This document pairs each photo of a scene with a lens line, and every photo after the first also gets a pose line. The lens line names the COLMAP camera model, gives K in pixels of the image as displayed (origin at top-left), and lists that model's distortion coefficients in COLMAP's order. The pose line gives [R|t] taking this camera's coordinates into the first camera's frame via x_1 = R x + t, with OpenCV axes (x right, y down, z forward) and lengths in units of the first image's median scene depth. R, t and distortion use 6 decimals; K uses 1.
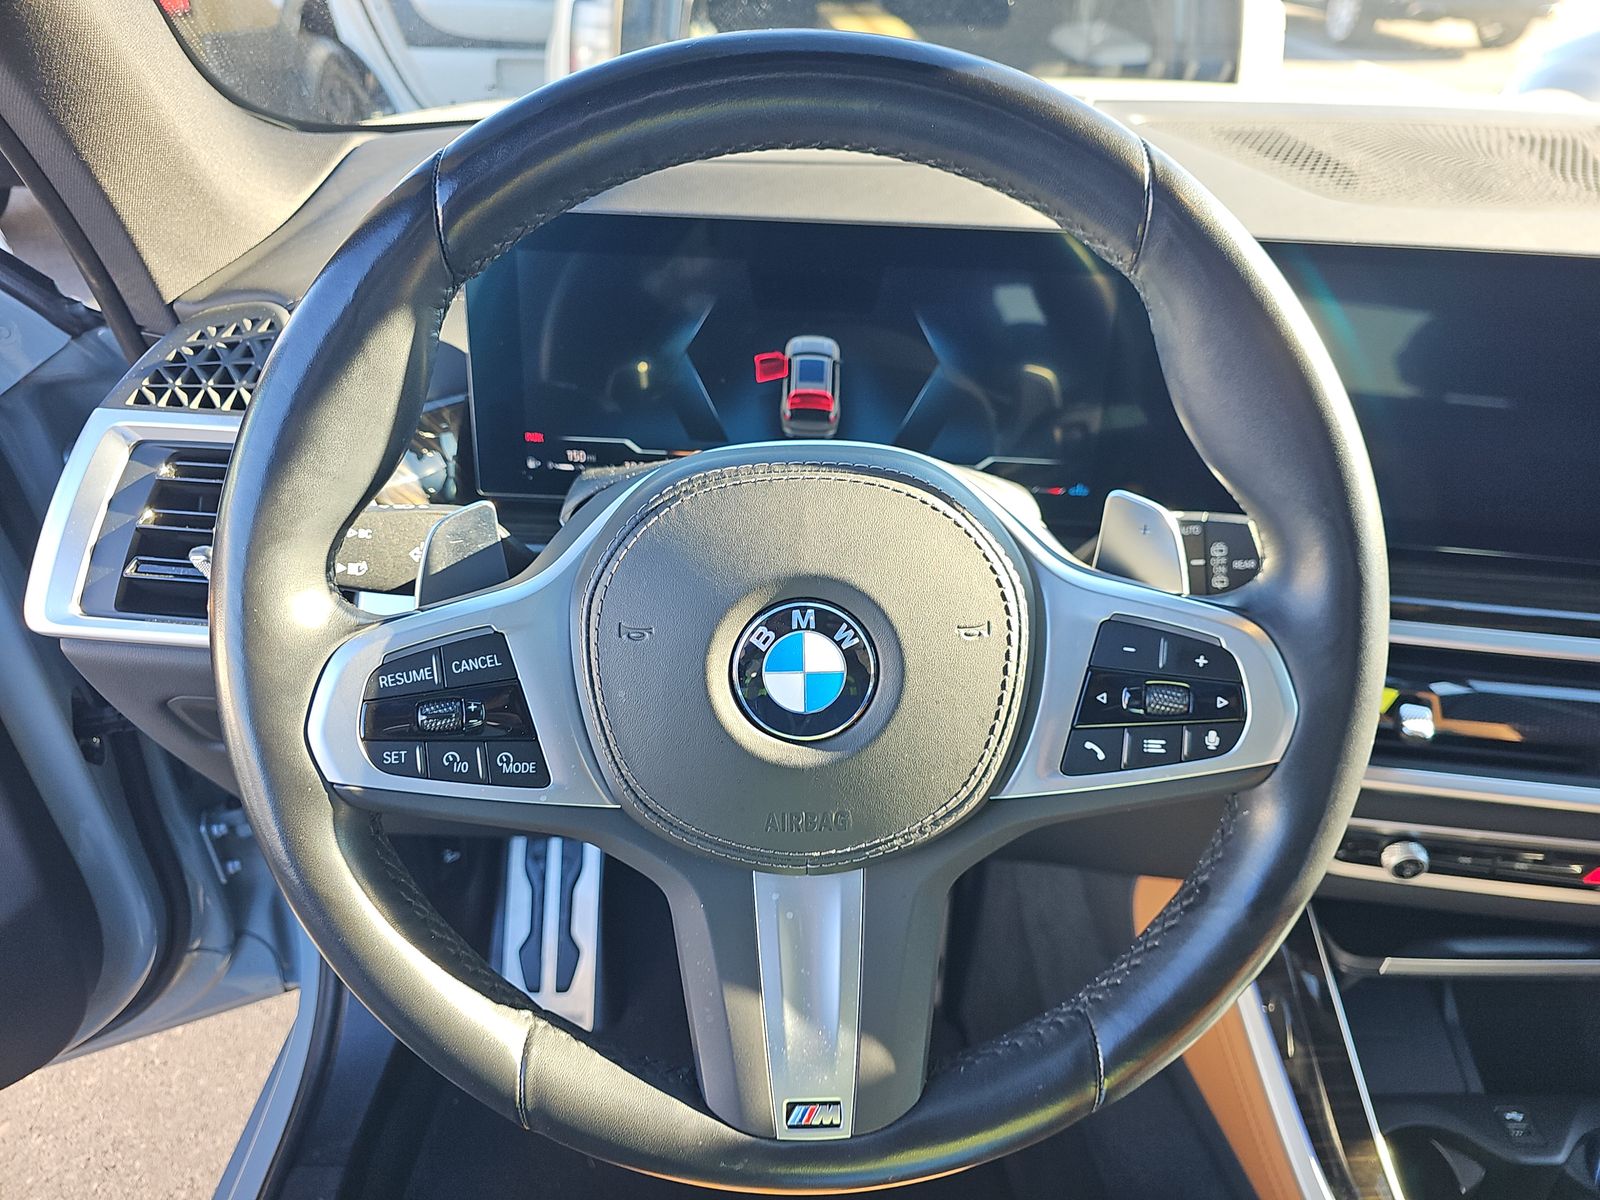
lens RADIAL K [[969.6, 0, 800.0], [0, 969.6, 608.7], [0, 0, 1]] dist [0.029363, -0.025113]
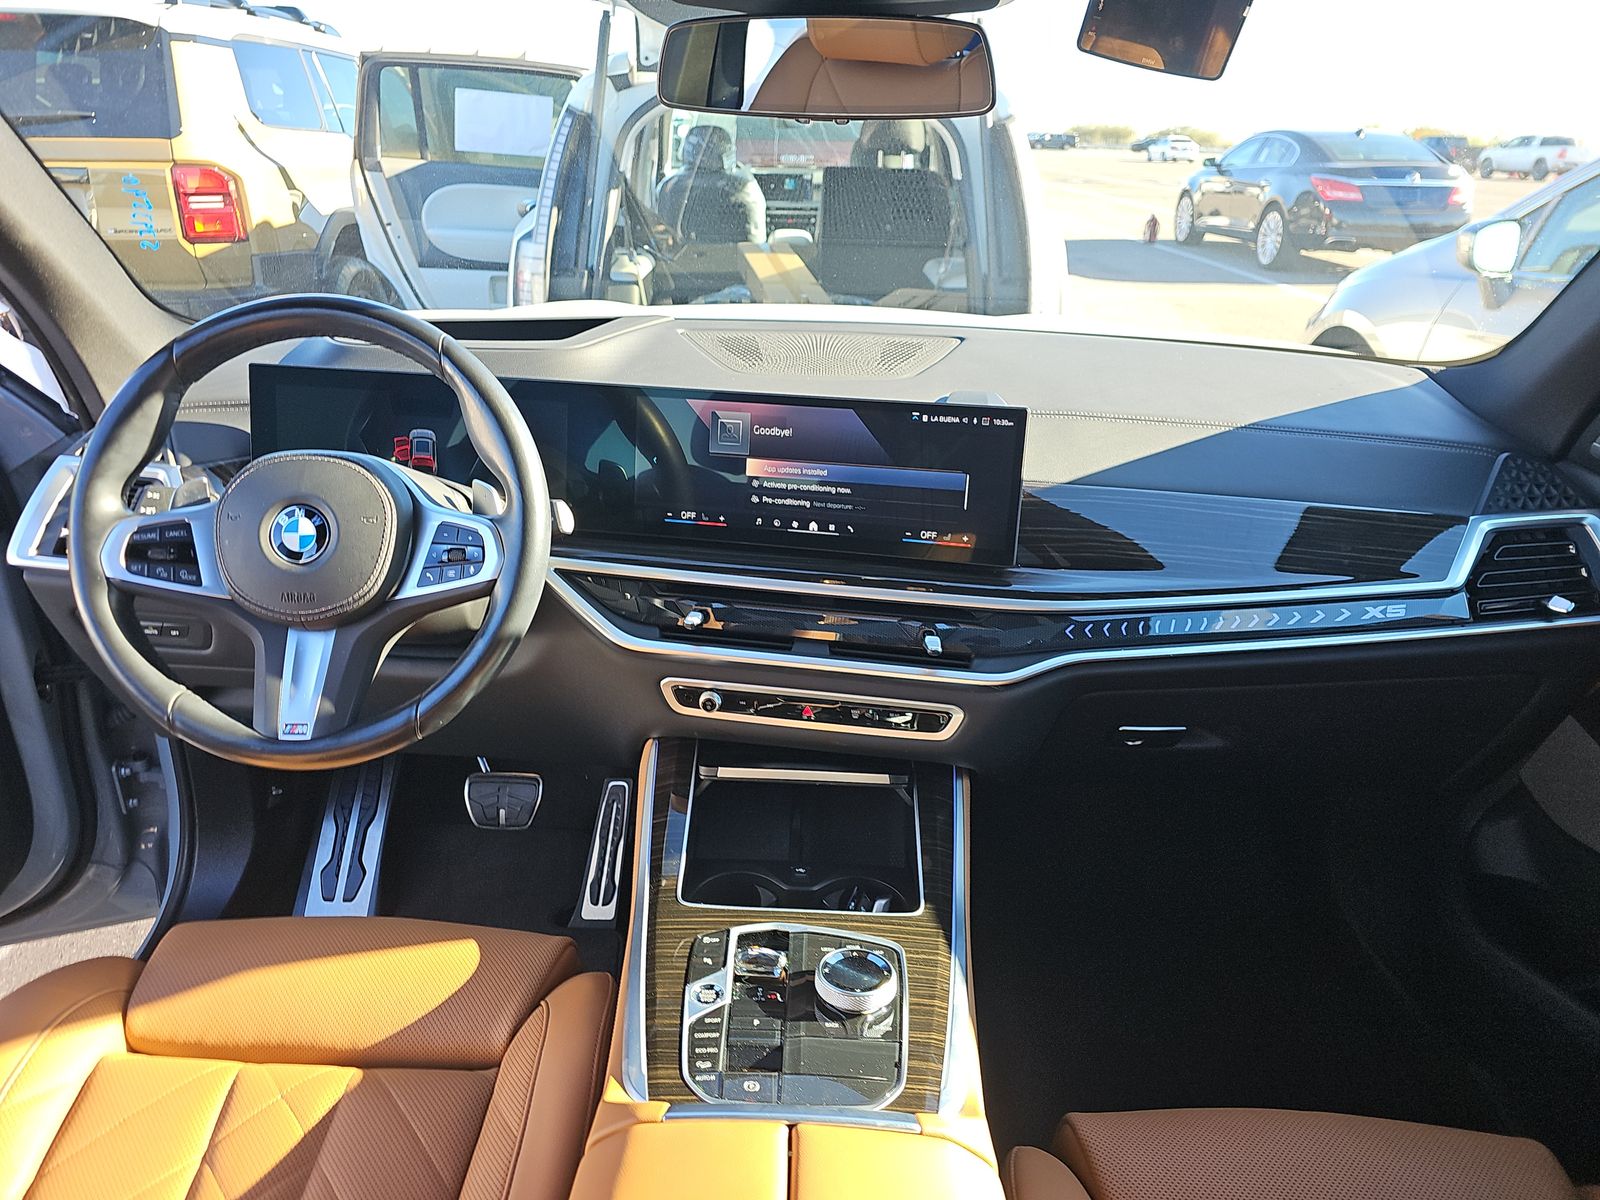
lens RADIAL K [[969.6, 0, 800.0], [0, 969.6, 608.7], [0, 0, 1]] dist [0.029363, -0.025113]
pose [[0.999347, 0.024314, -0.026742, 0.865227], [-0.028742, 0.983228, -0.180099, 0.425278], [0.021914, 0.180750, 0.983285, -0.890314]]
